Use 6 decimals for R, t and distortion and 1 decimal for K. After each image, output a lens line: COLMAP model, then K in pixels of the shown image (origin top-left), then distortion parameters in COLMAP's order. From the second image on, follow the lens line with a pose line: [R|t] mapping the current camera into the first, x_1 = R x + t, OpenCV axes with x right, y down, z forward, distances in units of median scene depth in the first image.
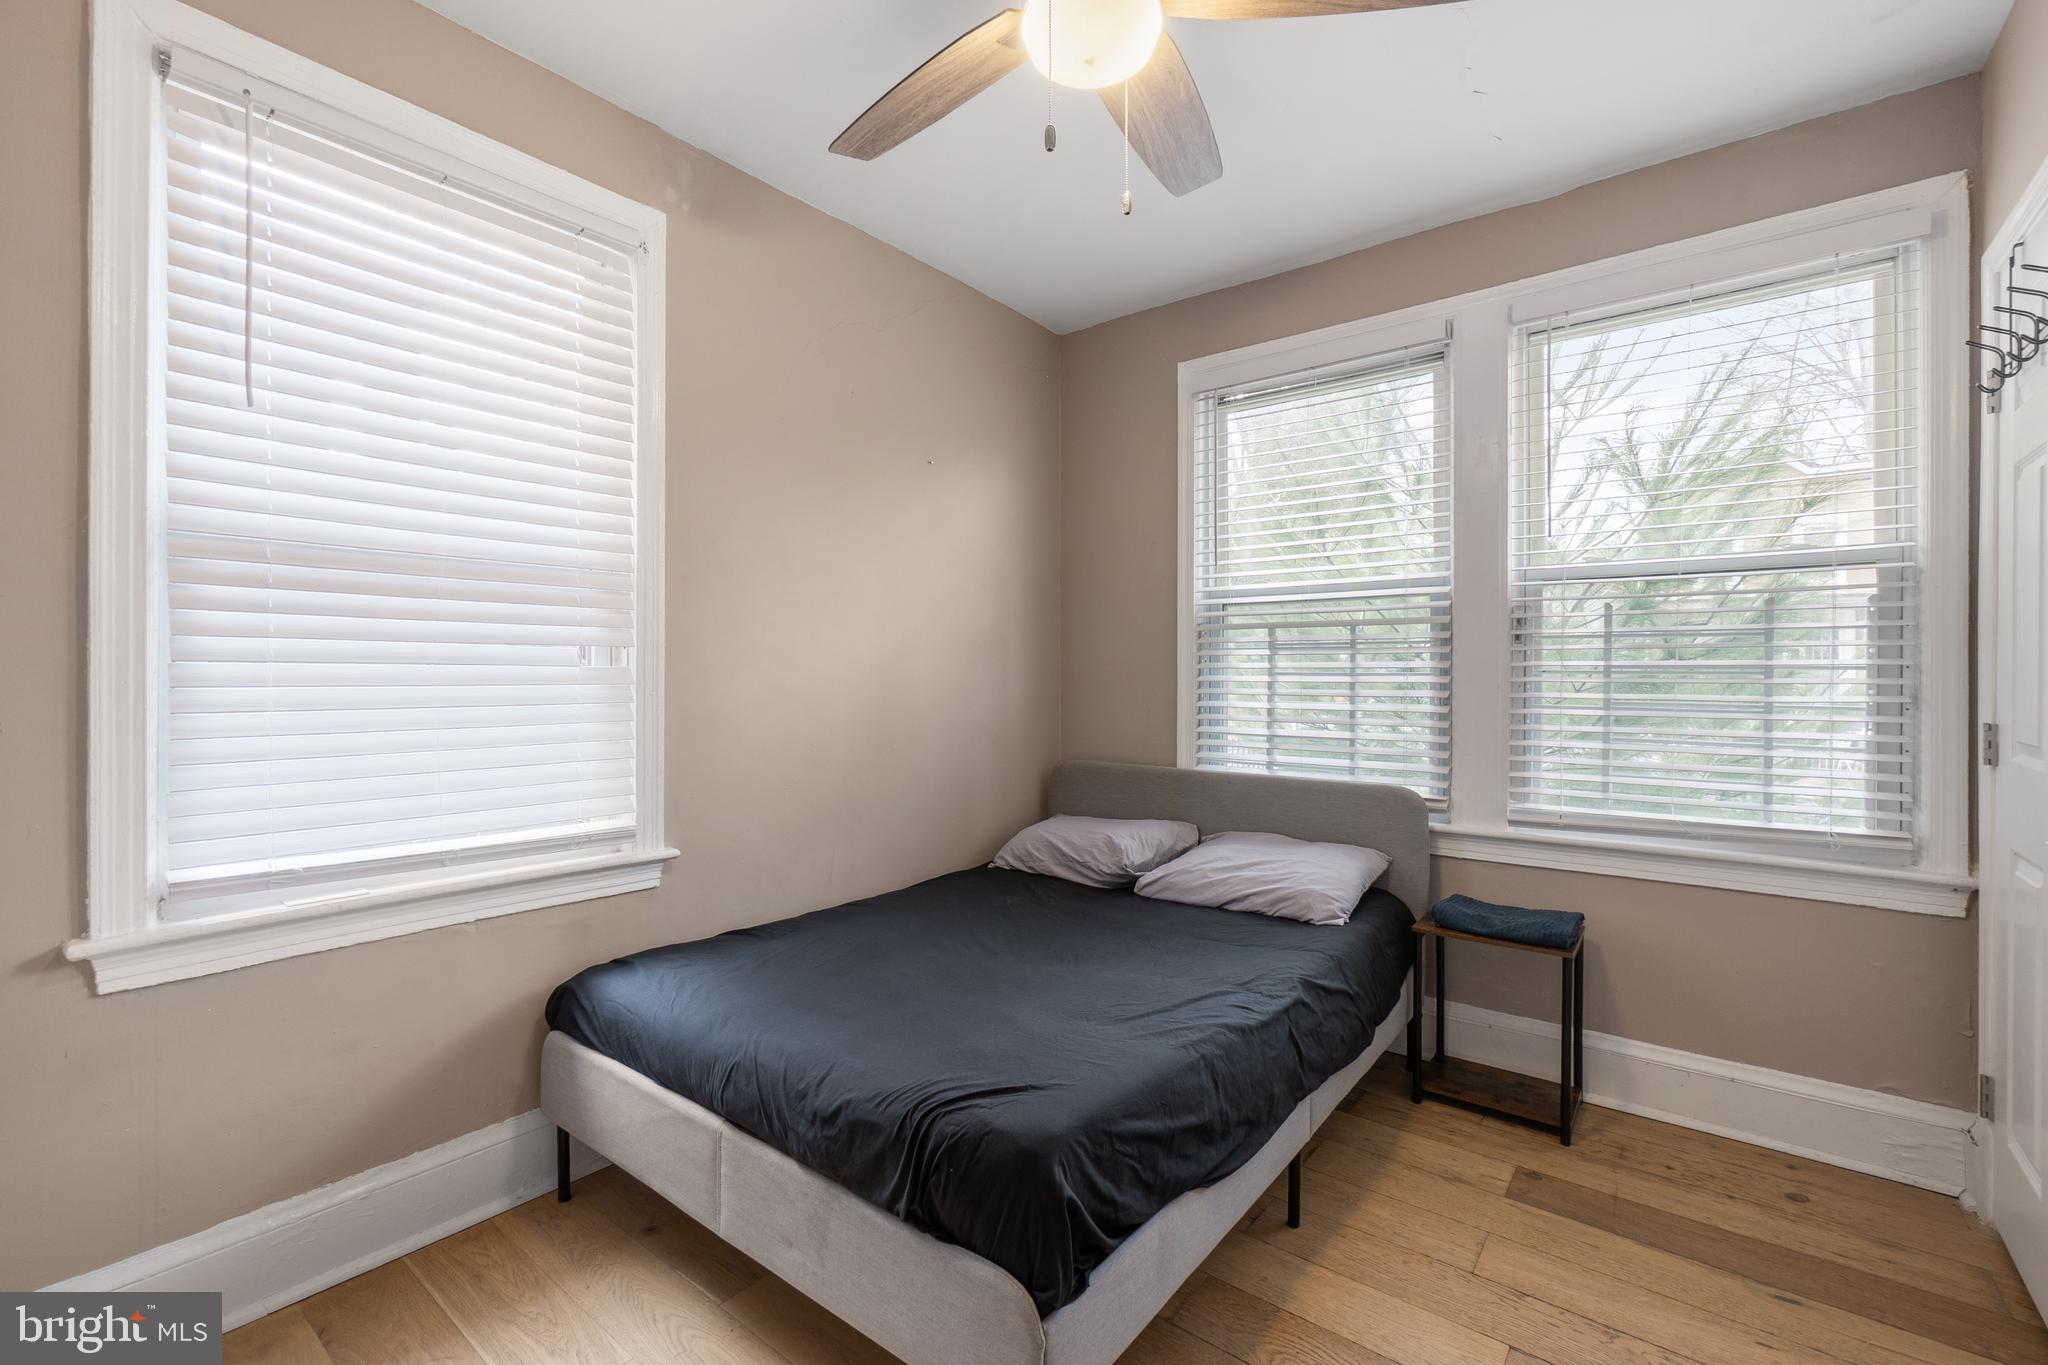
lens RADIAL K [[875.1, 0, 1015.7], [0, 875.1, 680.6], [0, 0, 1]] dist [-0.019241, 0.004038]
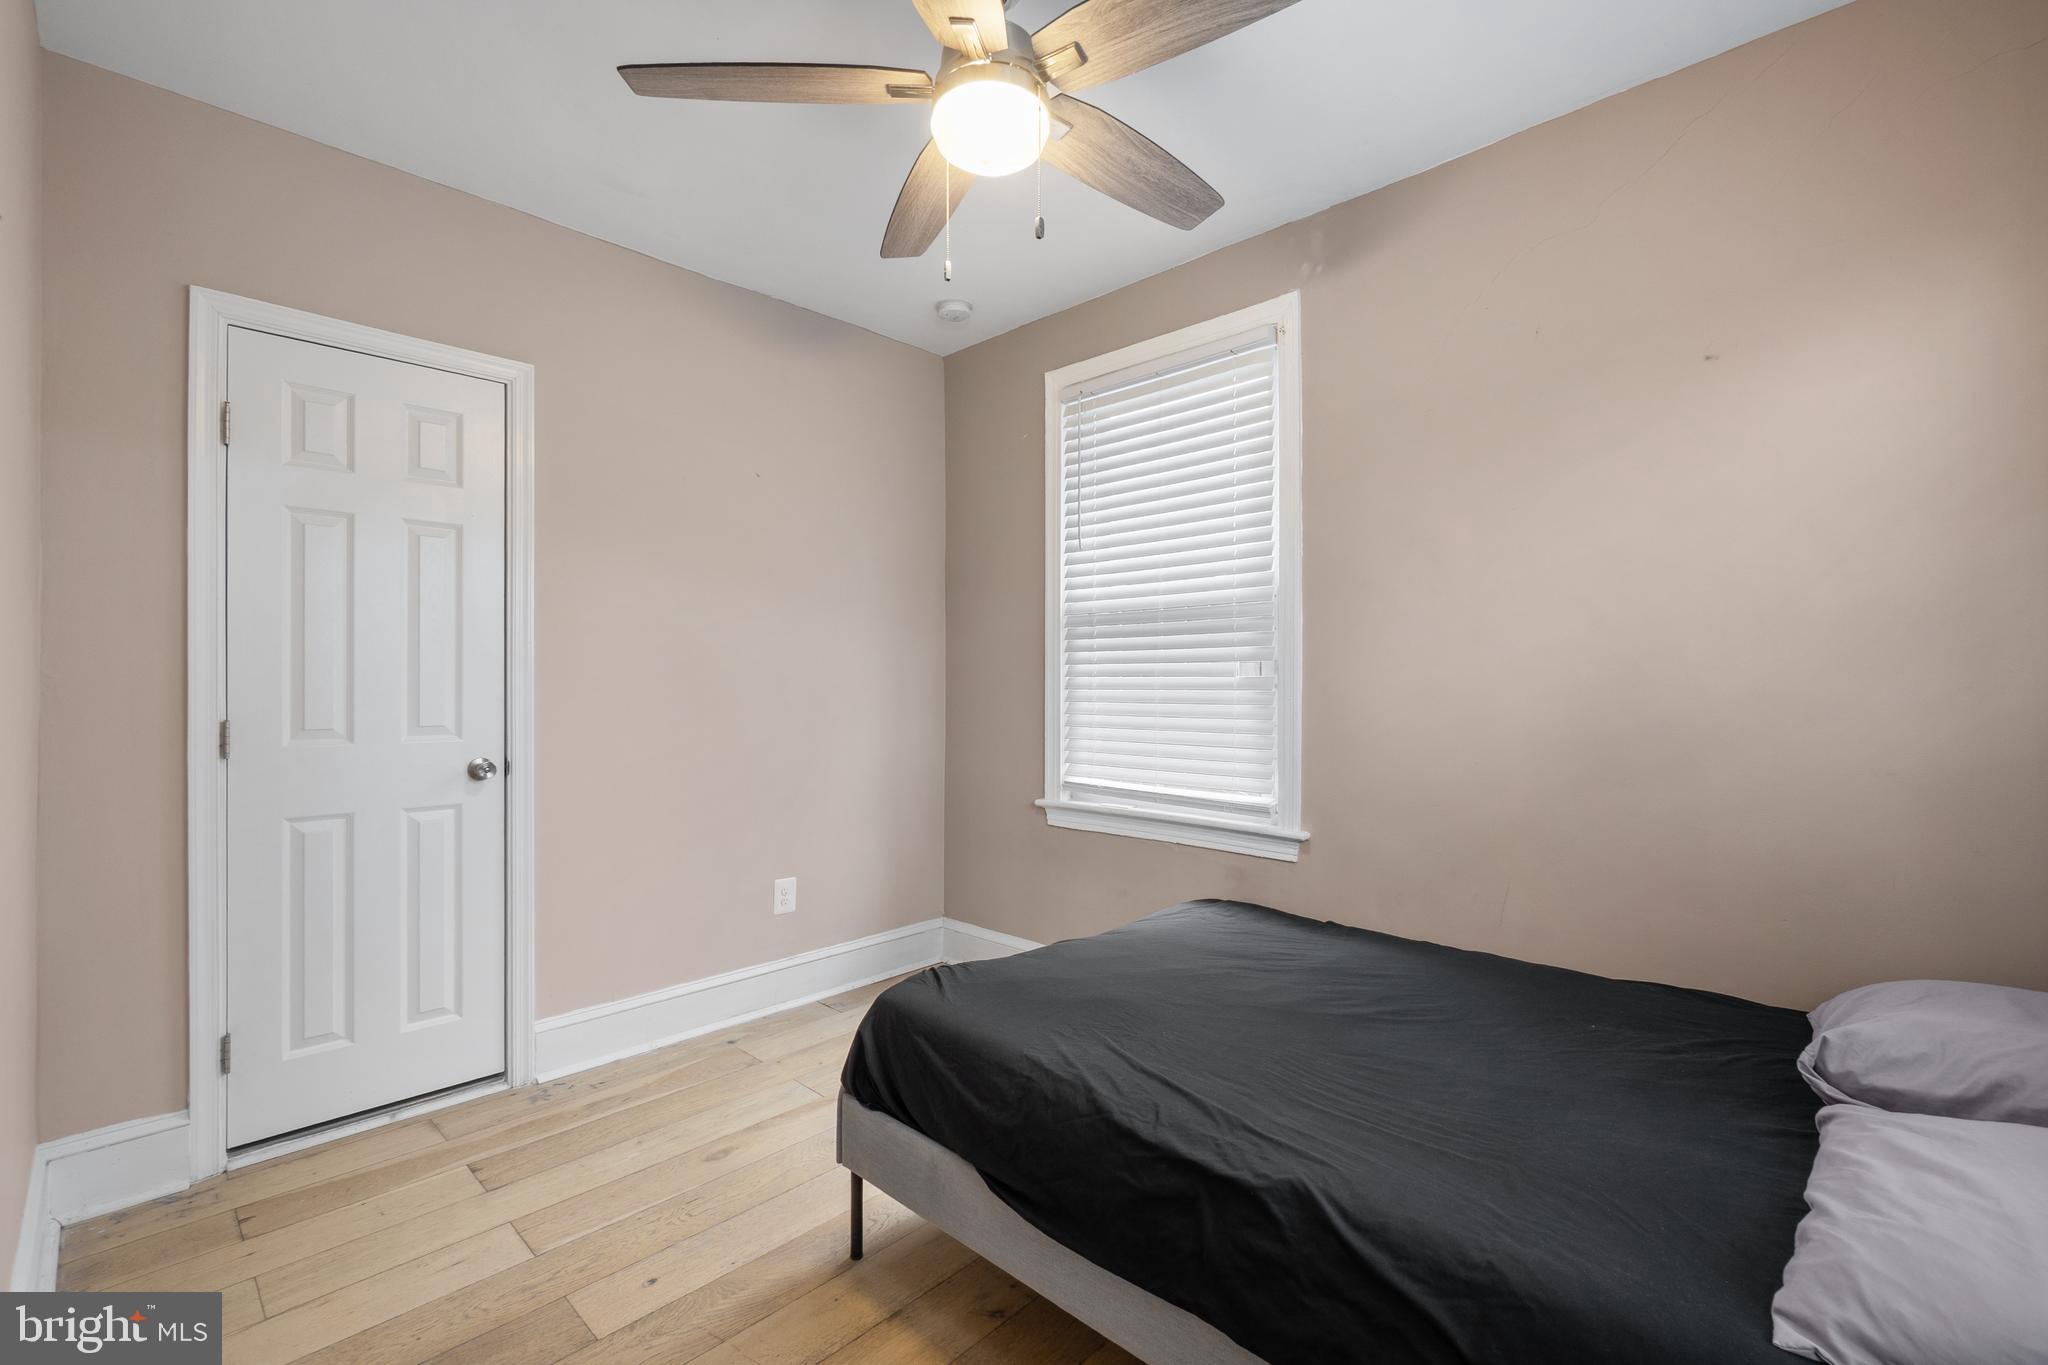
lens RADIAL K [[875.1, 0, 1015.7], [0, 875.1, 680.6], [0, 0, 1]] dist [-0.019241, 0.004038]
pose [[-0.094812, -0.000674, -0.995495, 1.335909], [-0.001597, 0.999999, -0.000525, -0.013384], [0.995494, 0.001540, -0.094813, 1.218007]]
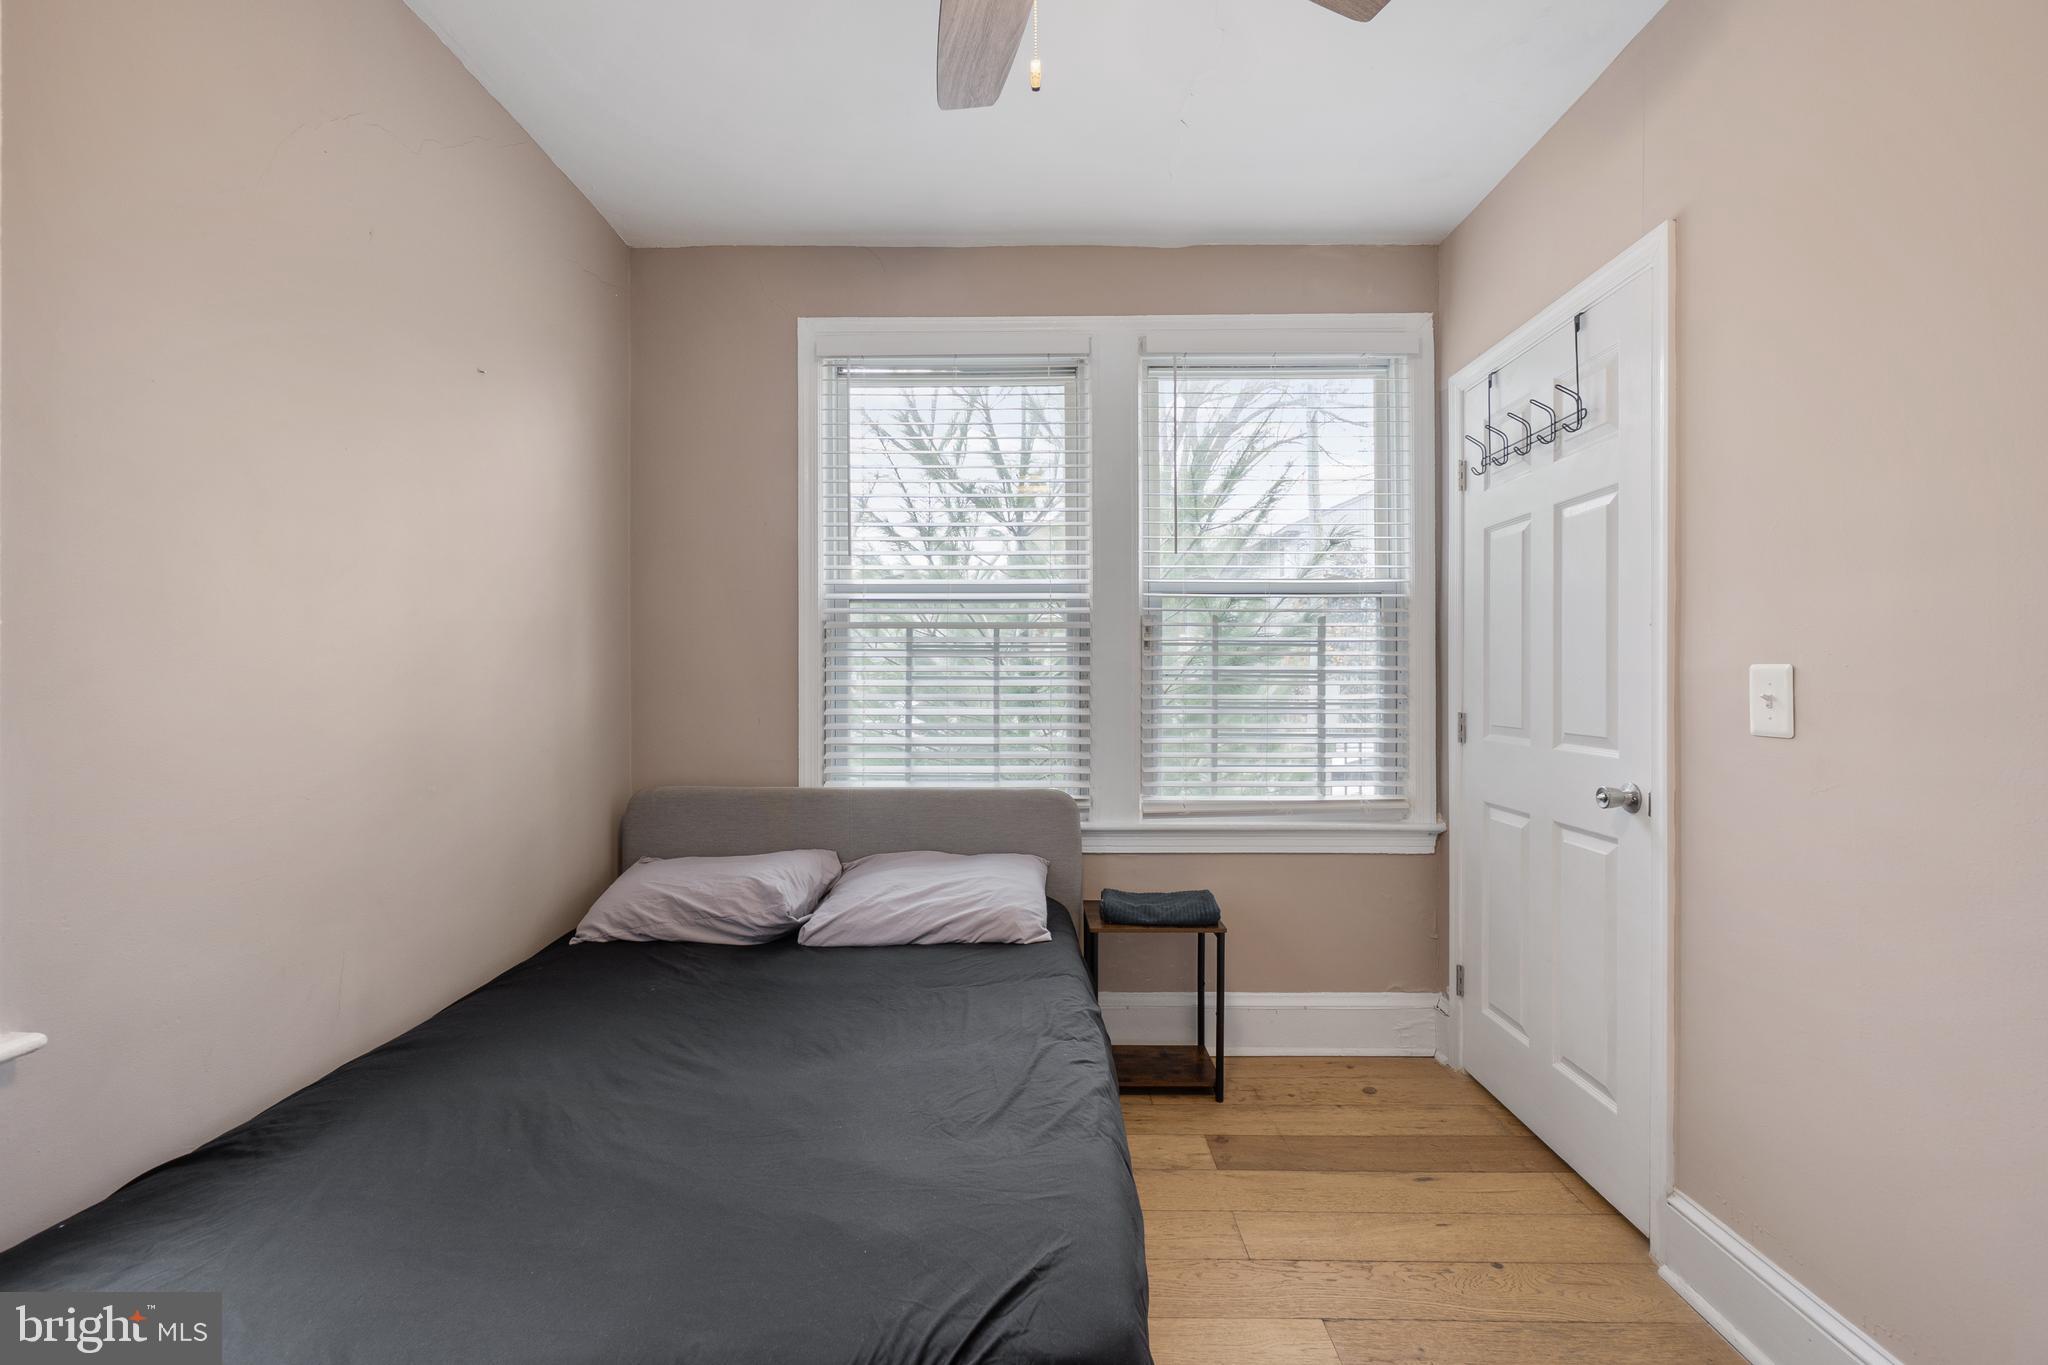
lens RADIAL K [[875.1, 0, 1015.7], [0, 875.1, 680.6], [0, 0, 1]] dist [-0.019241, 0.004038]
pose [[0.787662, -0.004306, 0.616093, -0.216033], [0.006061, 0.999981, -0.000760, -0.003807], [-0.616078, 0.004333, 0.787673, 0.233384]]
